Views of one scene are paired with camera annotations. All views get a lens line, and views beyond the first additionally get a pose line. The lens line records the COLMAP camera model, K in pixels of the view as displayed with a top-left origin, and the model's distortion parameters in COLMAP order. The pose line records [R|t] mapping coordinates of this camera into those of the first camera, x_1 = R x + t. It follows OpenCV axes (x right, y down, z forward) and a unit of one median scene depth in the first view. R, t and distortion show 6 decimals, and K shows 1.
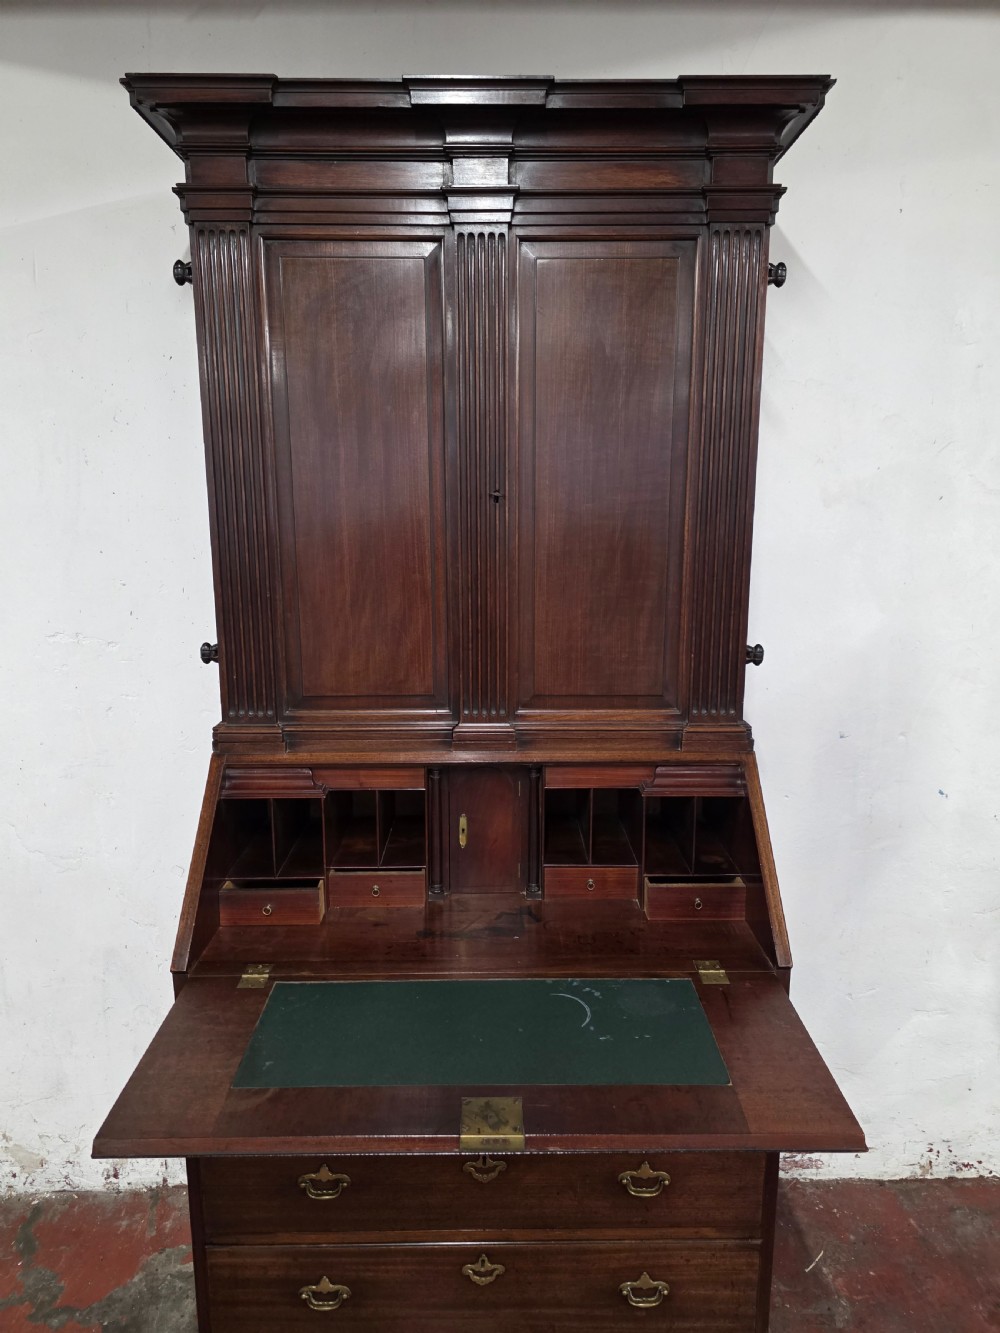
lens RADIAL K [[900.1, 0, 508.6], [0, 900.1, 665.1], [0, 0, 1]] dist [0.061865, -0.064039]
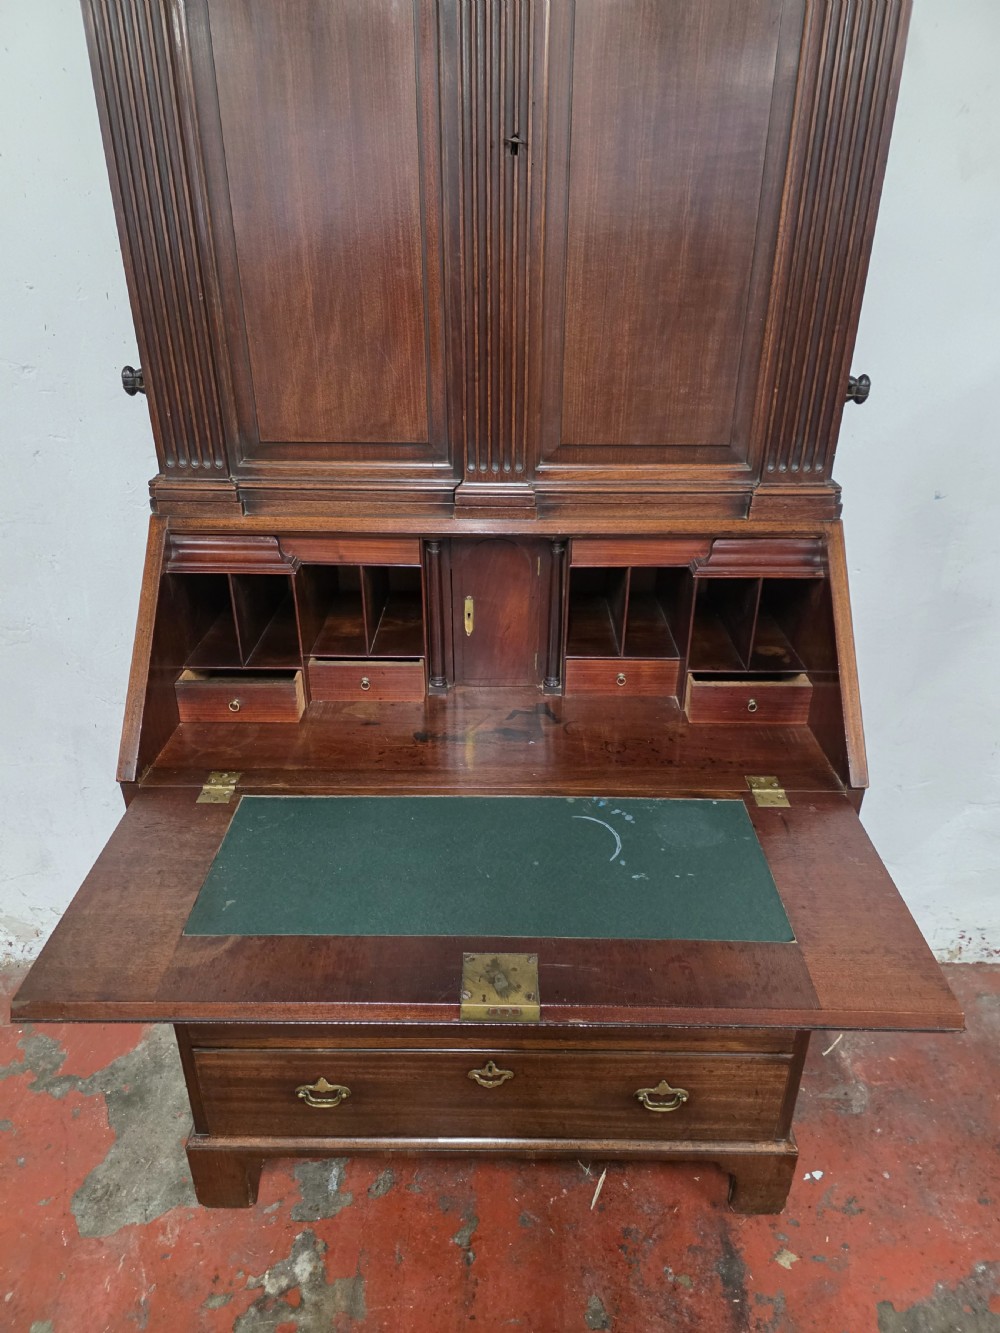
lens RADIAL K [[900.1, 0, 505.2], [0, 900.1, 673.8], [0, 0, 1]] dist [0.061865, -0.064039]
pose [[0.999744, 0.014074, -0.017711, -0.002146], [-0.008498, 0.959222, 0.282524, 0.003989], [0.020965, -0.282302, 0.959097, 0.209996]]
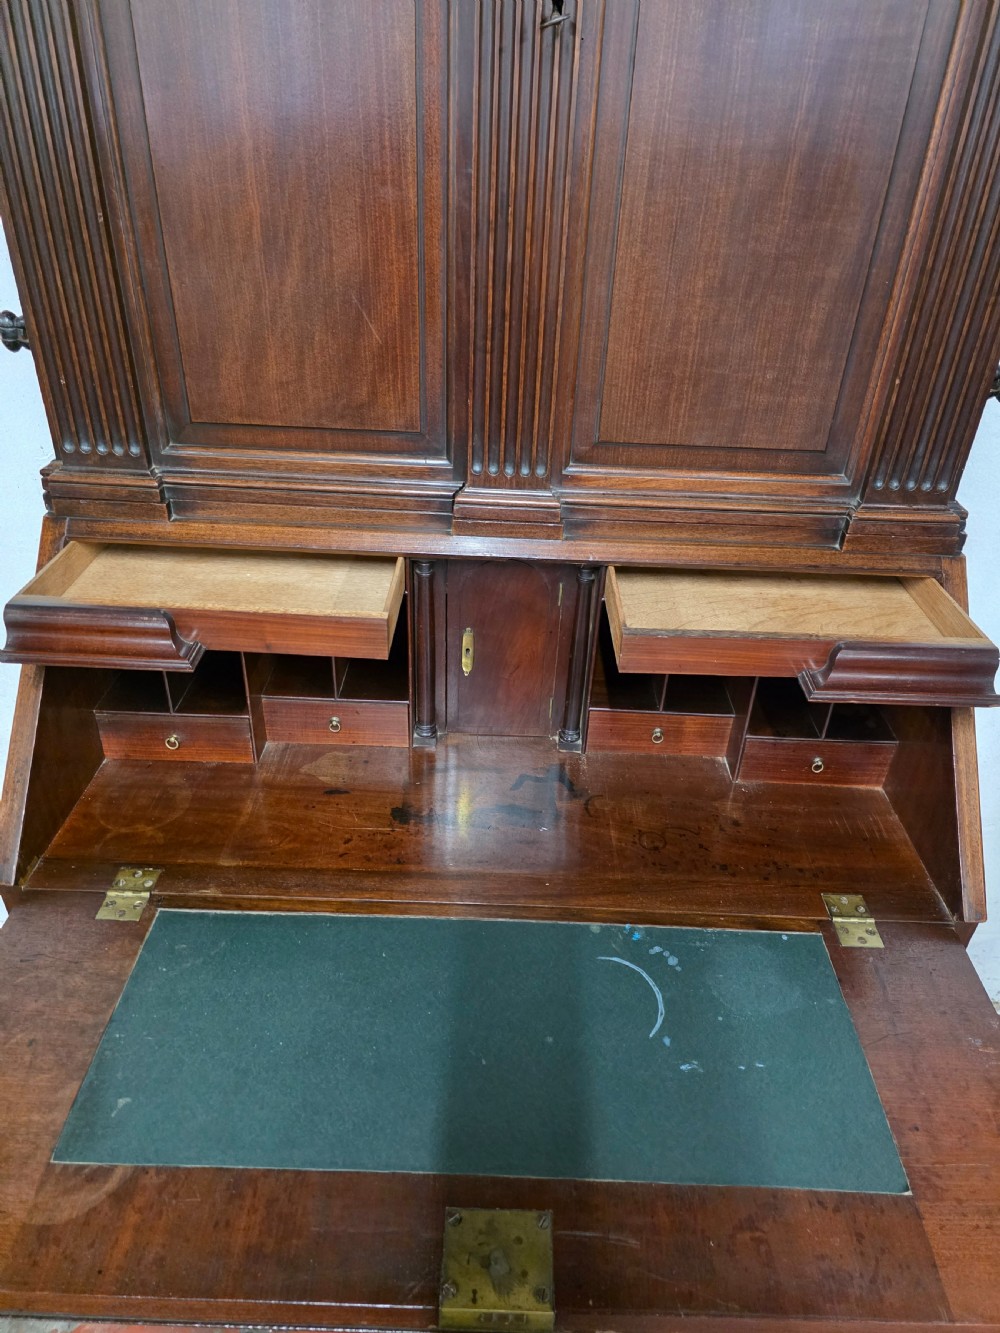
lens RADIAL K [[900.1, 0, 511.5], [0, 900.1, 674.3], [0, 0, 1]] dist [0.061865, -0.064039]
pose [[0.998801, 0.048962, 0.000094, -0.019226], [-0.045618, 0.929884, 0.365012, -0.036183], [0.017784, -0.364579, 0.931003, 0.419826]]
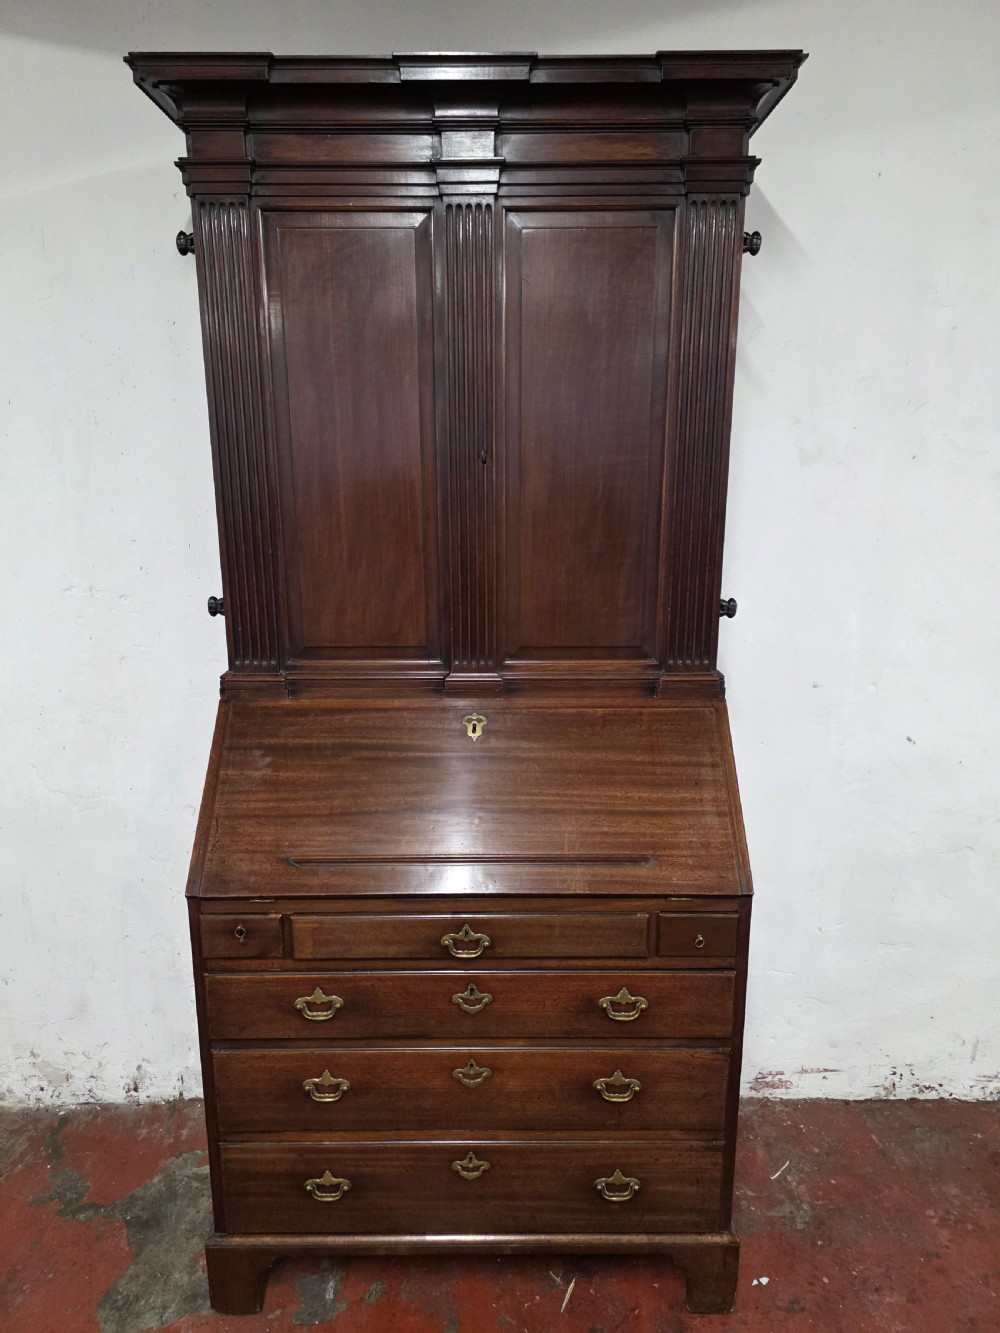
lens RADIAL K [[900.1, 0, 501.2], [0, 900.1, 664.0], [0, 0, 1]] dist [0.061865, -0.064039]
pose [[0.999918, 0.002661, -0.012540, 0.019908], [-0.002040, 0.998782, 0.049308, 0.001833], [0.012656, -0.049278, 0.998705, -0.066107]]
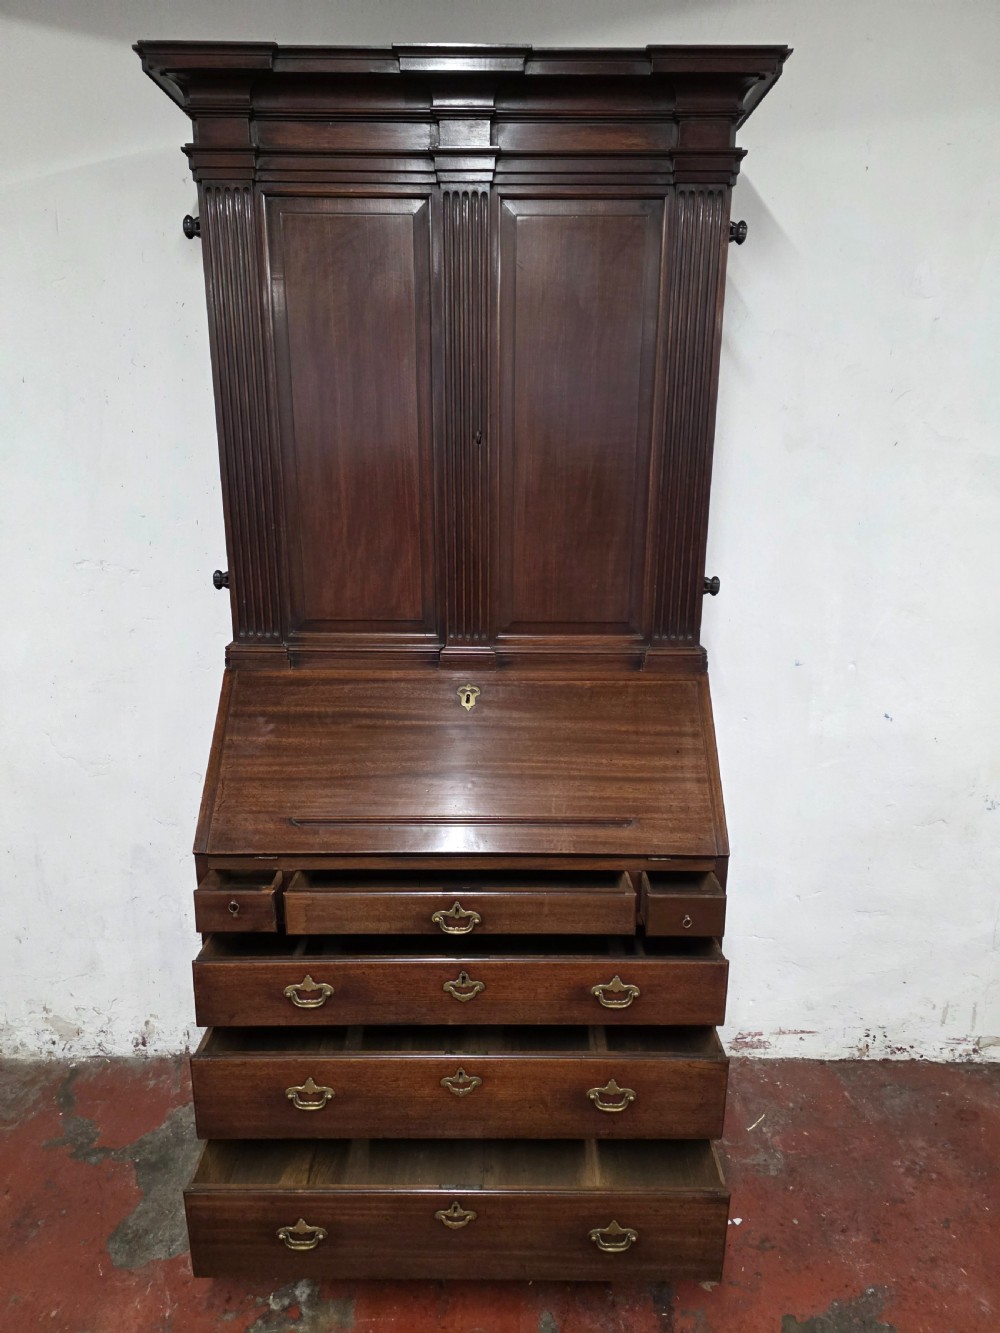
lens RADIAL K [[900.1, 0, 503.2], [0, 900.1, 676.2], [0, 0, 1]] dist [0.061865, -0.064039]
pose [[0.999859, 0.011797, -0.011935, 0.031754], [-0.010855, 0.997039, 0.076131, 0.016940], [0.012798, -0.075991, 0.997026, -0.117219]]
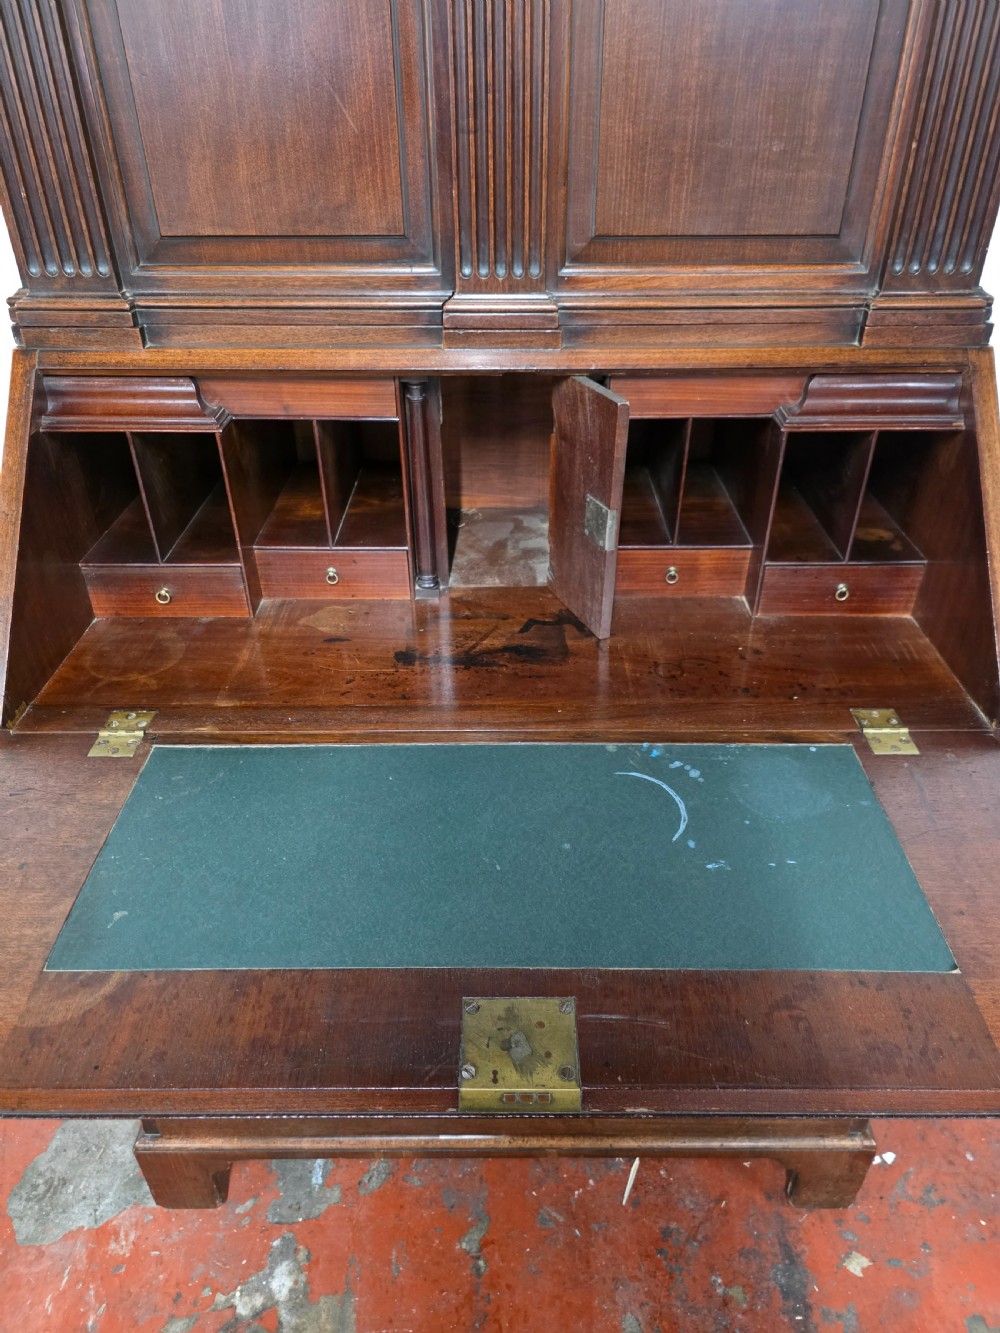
lens RADIAL K [[900.1, 0, 513.0], [0, 900.1, 662.6], [0, 0, 1]] dist [0.061865, -0.064039]
pose [[0.999890, 0.005921, -0.013581, -0.010925], [-0.000214, 0.922328, 0.386407, 0.059029], [0.014814, -0.386362, 0.922228, 0.414411]]
